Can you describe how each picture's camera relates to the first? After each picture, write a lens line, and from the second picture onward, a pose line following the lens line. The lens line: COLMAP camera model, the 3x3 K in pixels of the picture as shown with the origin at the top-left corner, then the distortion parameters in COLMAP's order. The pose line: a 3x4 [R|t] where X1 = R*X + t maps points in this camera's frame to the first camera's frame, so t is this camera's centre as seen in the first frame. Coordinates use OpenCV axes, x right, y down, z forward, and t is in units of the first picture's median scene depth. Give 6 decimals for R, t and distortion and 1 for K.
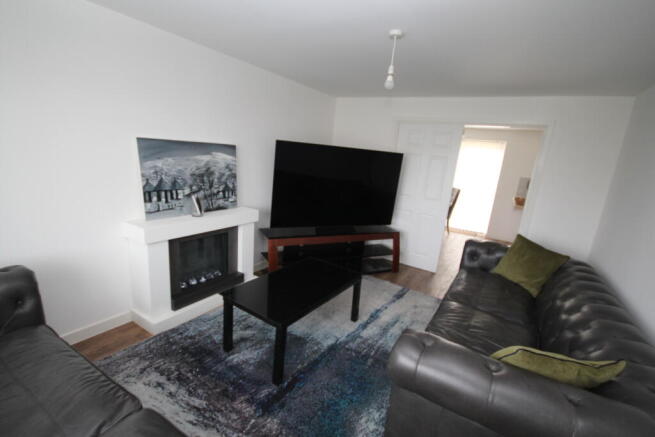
lens RADIAL K [[307.3, 0, 327.5], [0, 307.3, 218.5], [0, 0, 1]] dist [-0.000455, -0.000113]
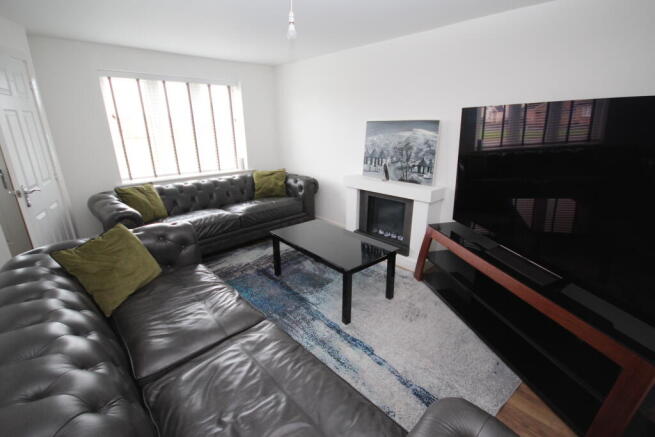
lens RADIAL K [[307.3, 0, 327.5], [0, 307.3, 218.5], [0, 0, 1]] dist [-0.000455, -0.000113]
pose [[-0.276044, 0.205670, -0.938882, 0.827669], [-0.222280, 0.936695, 0.270544, -0.145845], [0.935089, 0.283377, -0.212853, 1.054241]]
